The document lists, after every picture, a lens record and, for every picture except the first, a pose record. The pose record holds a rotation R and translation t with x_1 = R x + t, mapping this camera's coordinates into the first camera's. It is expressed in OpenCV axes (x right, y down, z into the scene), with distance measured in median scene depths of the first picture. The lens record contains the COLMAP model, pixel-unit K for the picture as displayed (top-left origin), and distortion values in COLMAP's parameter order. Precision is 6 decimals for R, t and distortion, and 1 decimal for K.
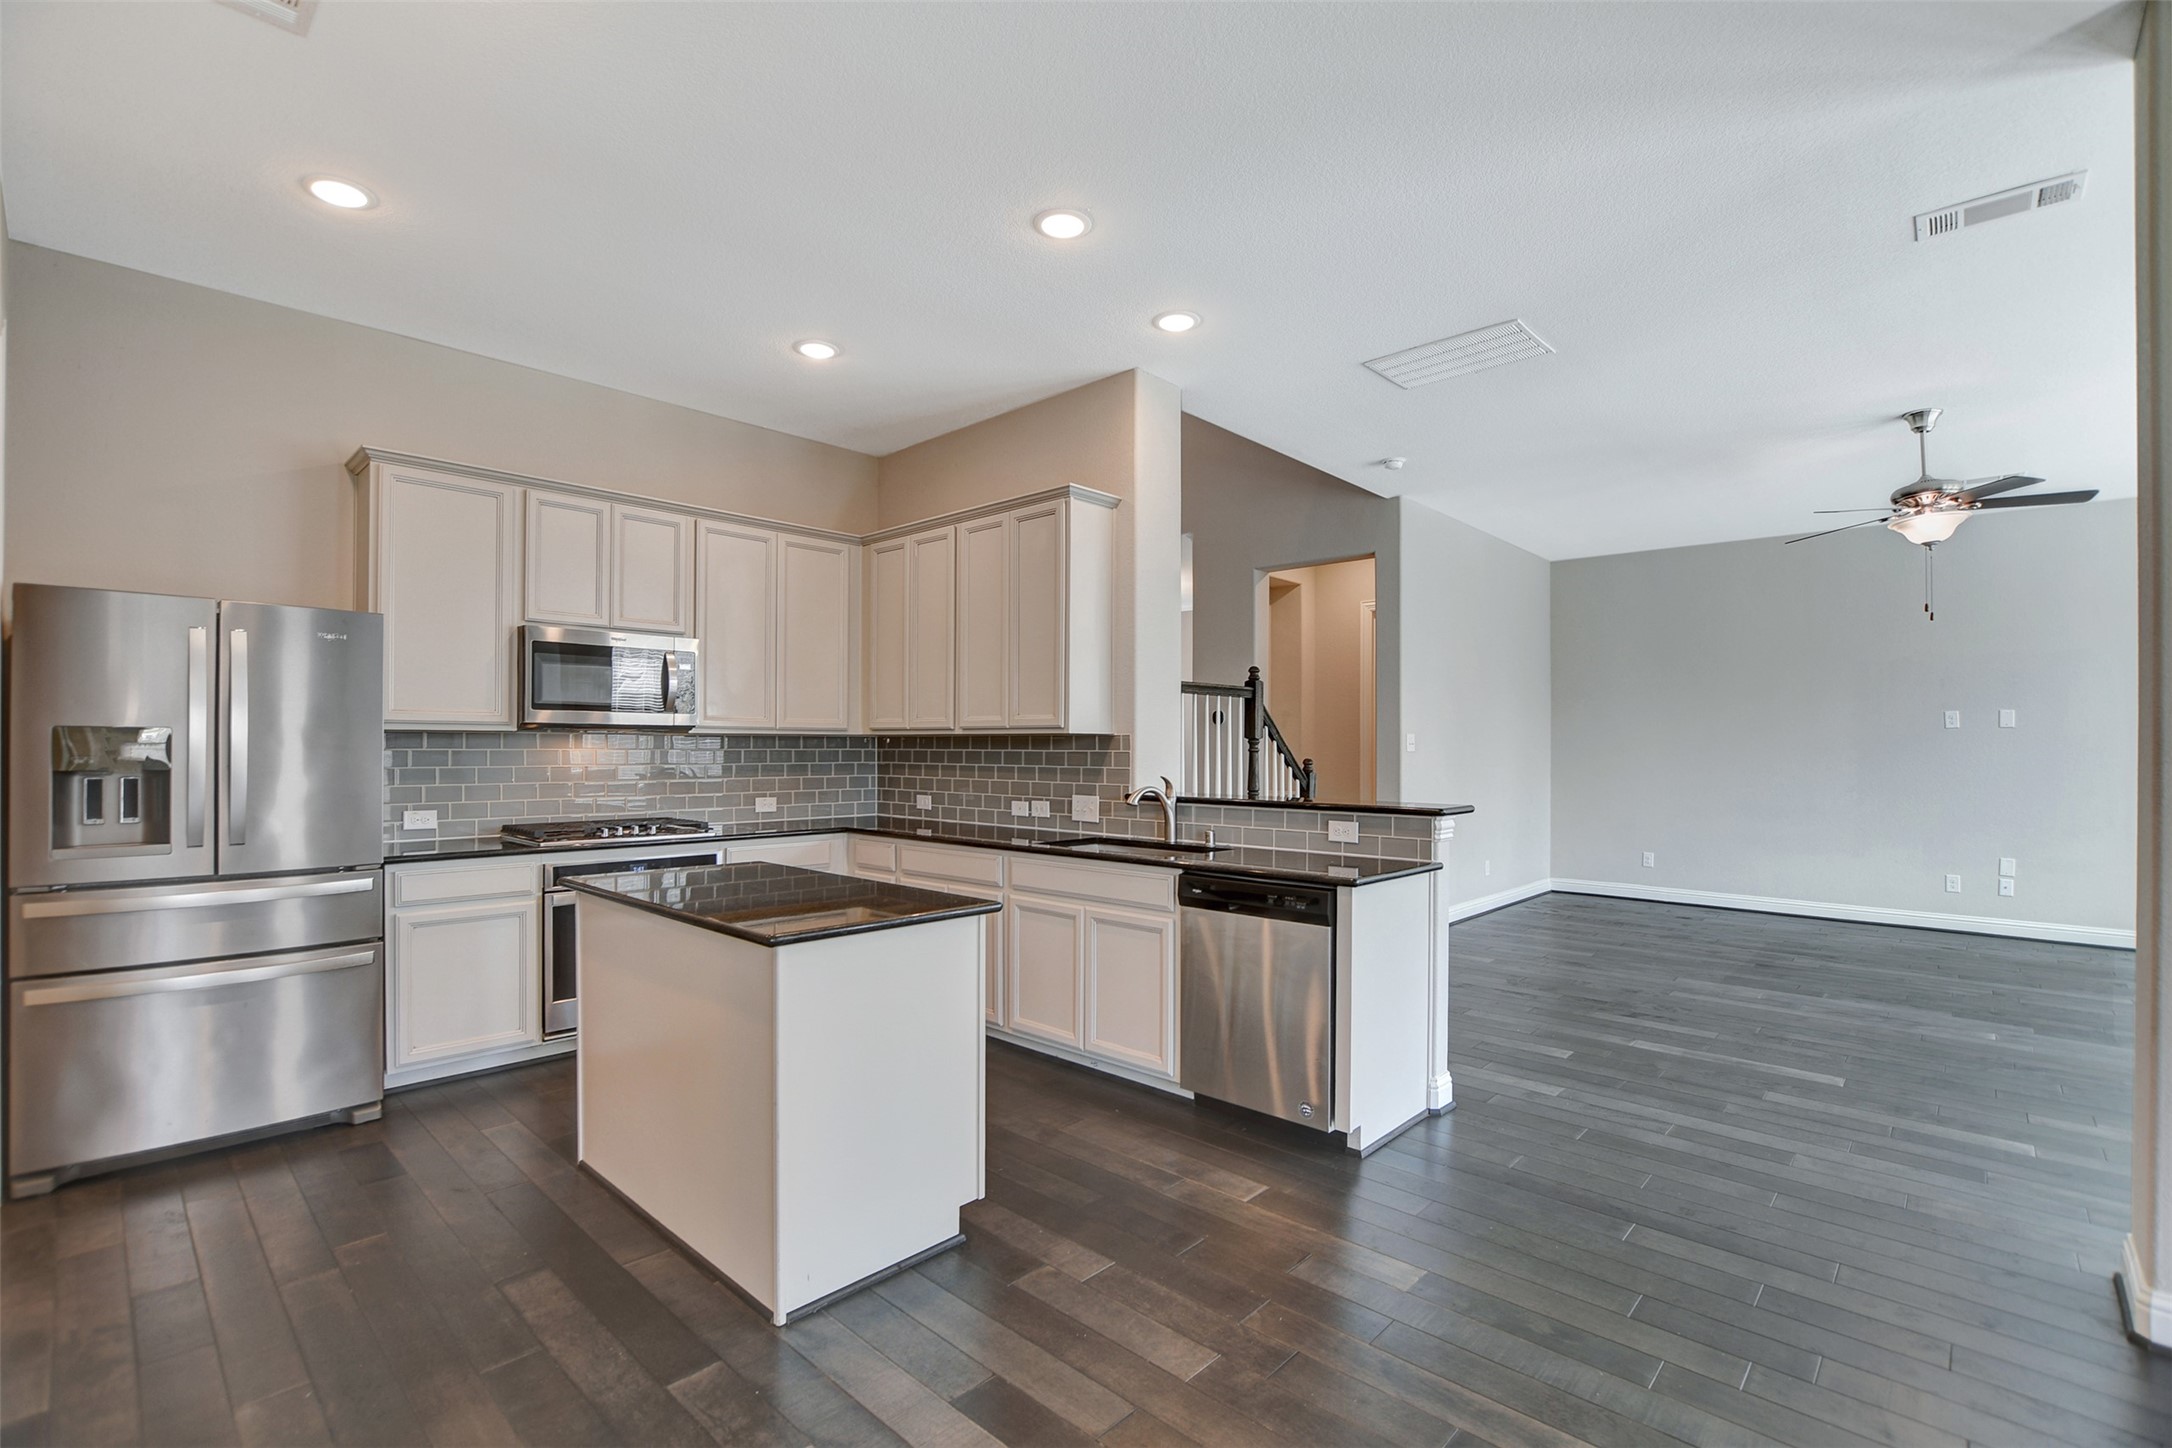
lens RADIAL K [[969.3, 0, 1088.6], [0, 969.3, 739.6], [0, 0, 1]] dist [-0.033123, 0.004150]
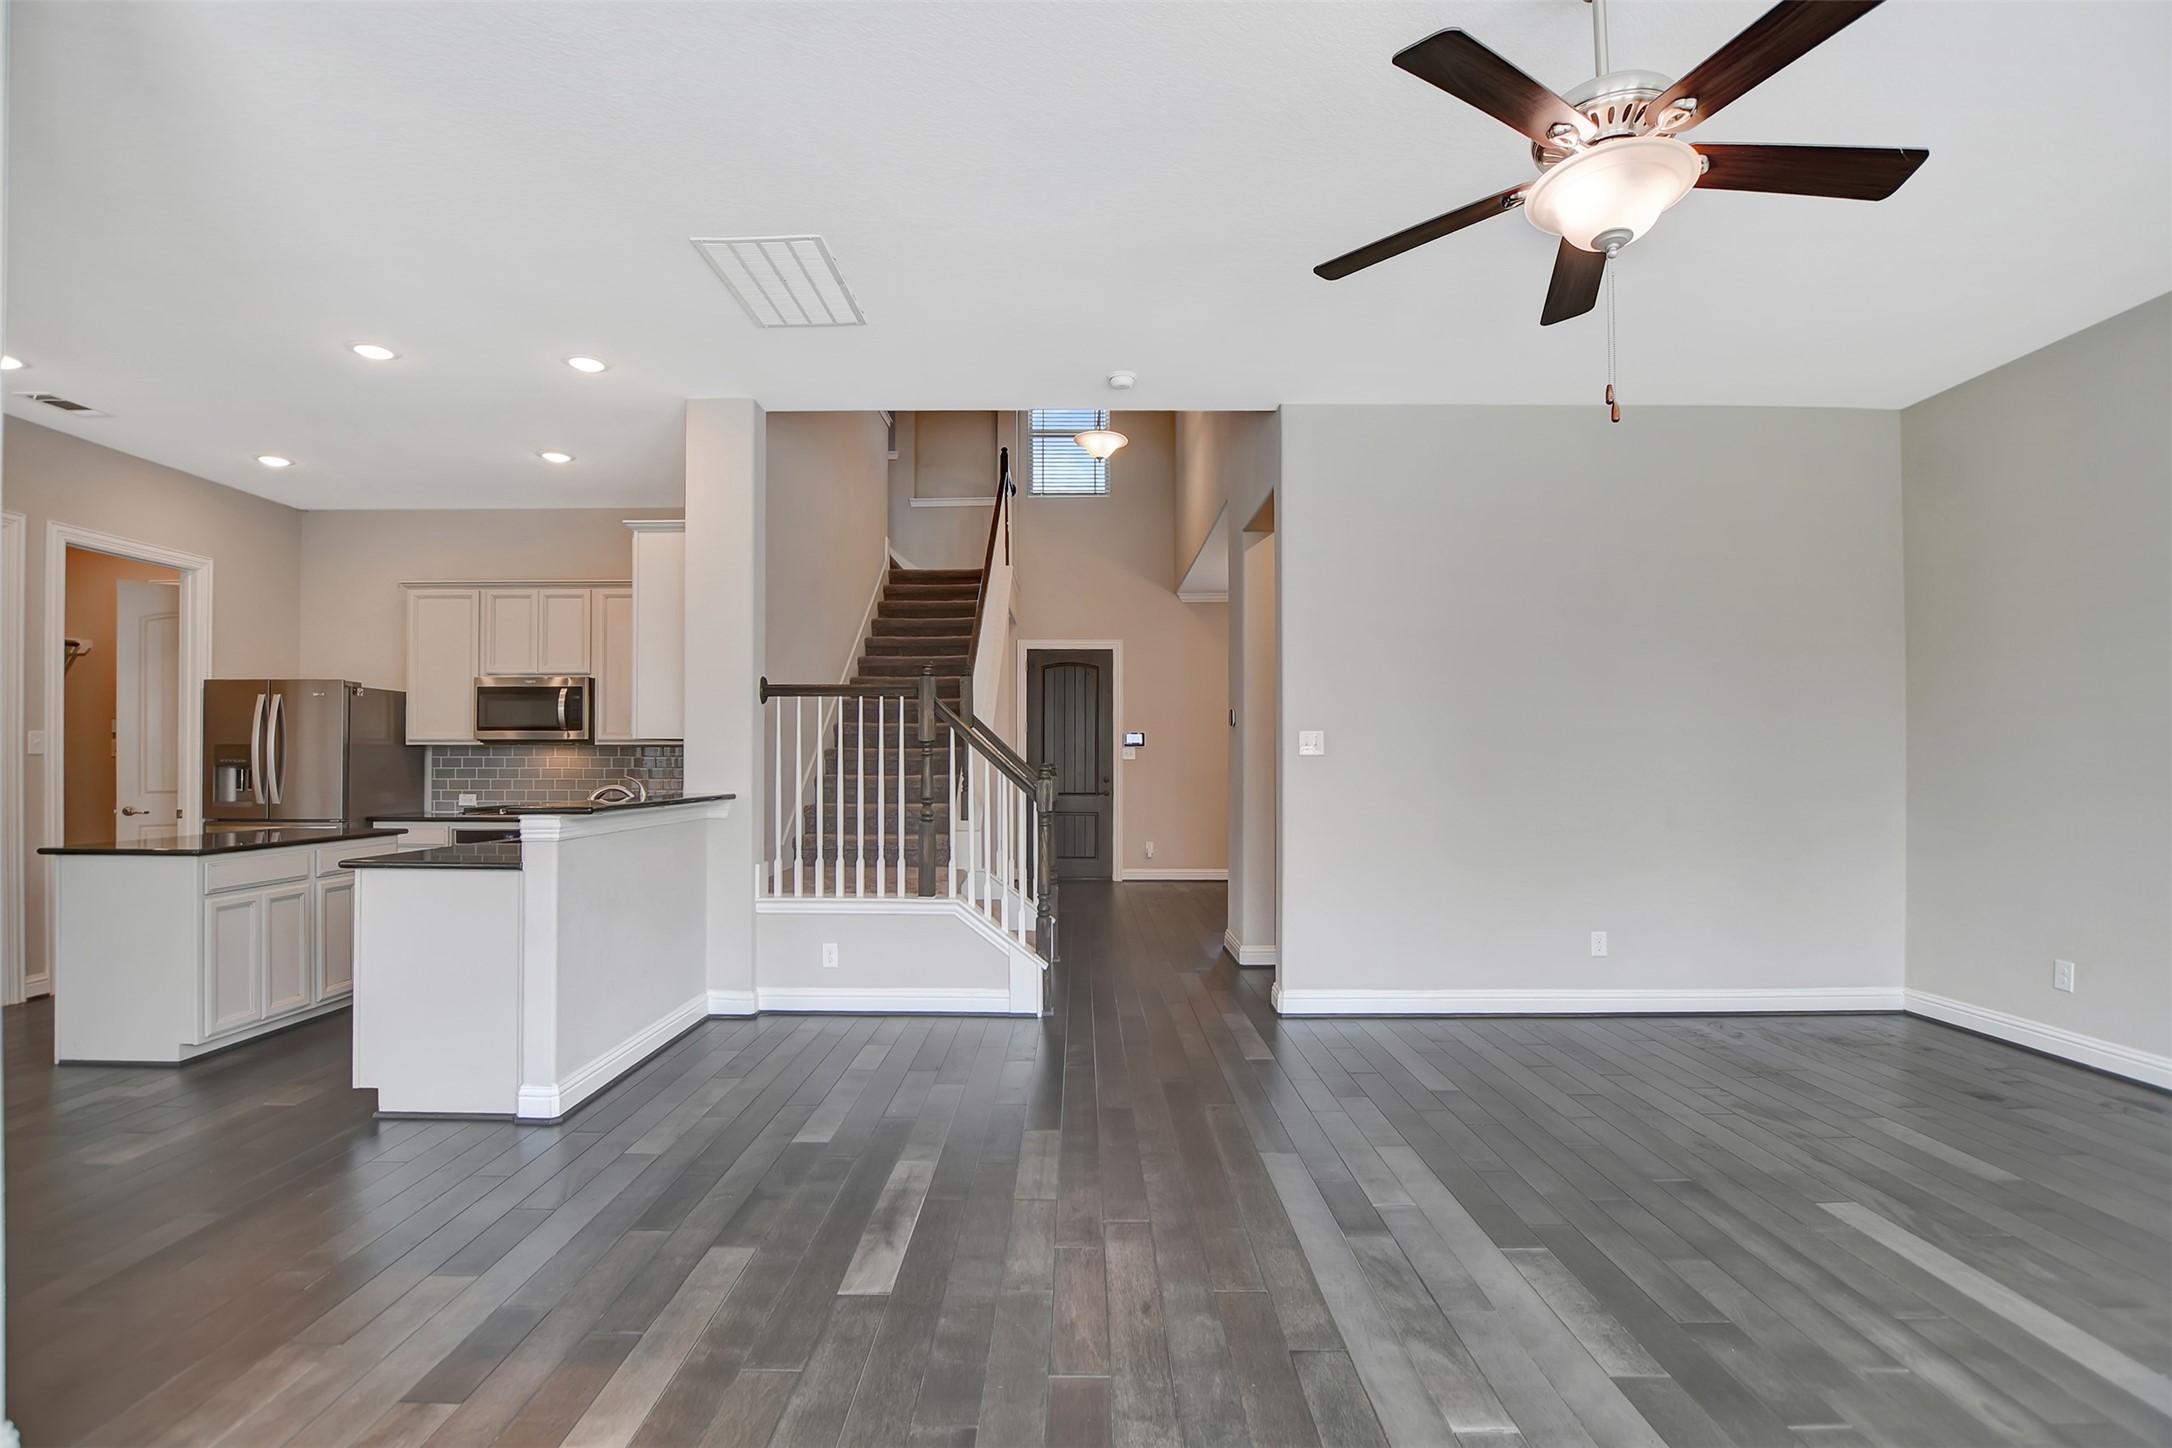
lens RADIAL K [[969.3, 0, 1065.5], [0, 969.3, 757.0], [0, 0, 1]] dist [-0.033123, 0.004150]
pose [[0.681521, -0.008340, -0.731751, 1.130736], [0.006986, 0.999964, -0.004891, 0.024020], [0.731765, -0.001779, 0.681554, 0.585737]]
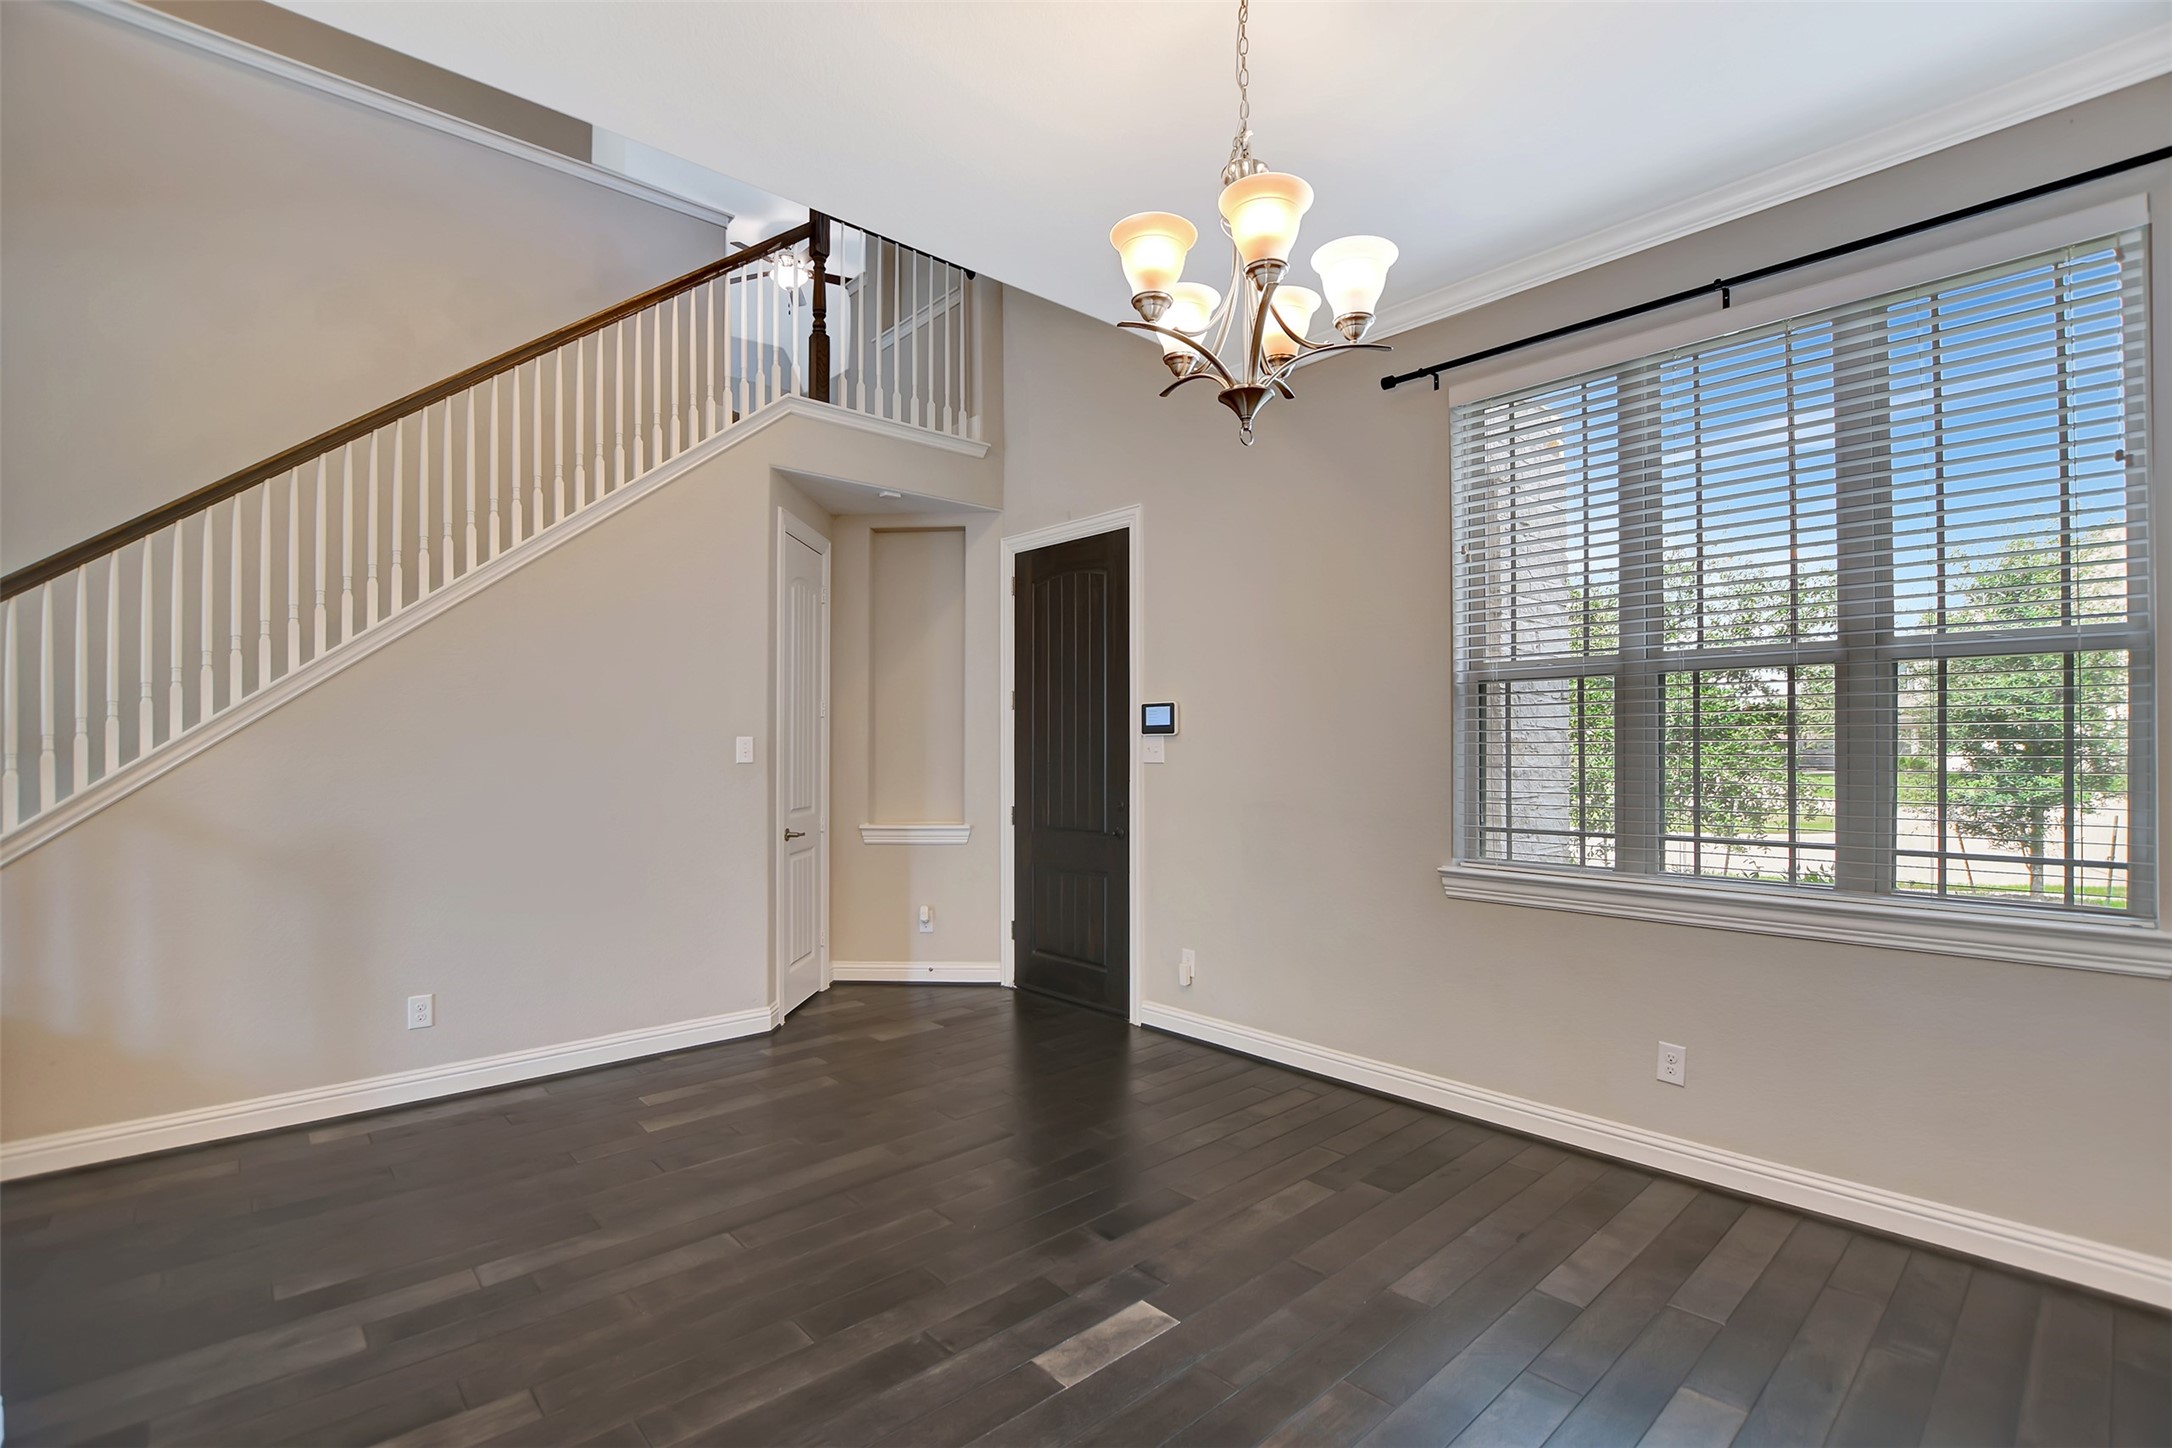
lens RADIAL K [[969.3, 0, 1089.8], [0, 969.3, 739.3], [0, 0, 1]] dist [-0.033123, 0.004150]
pose [[-0.077808, -0.006513, -0.996947, 0.566186], [0.014192, 0.999870, -0.007640, 0.000547], [0.996867, -0.014743, -0.077705, 2.363507]]
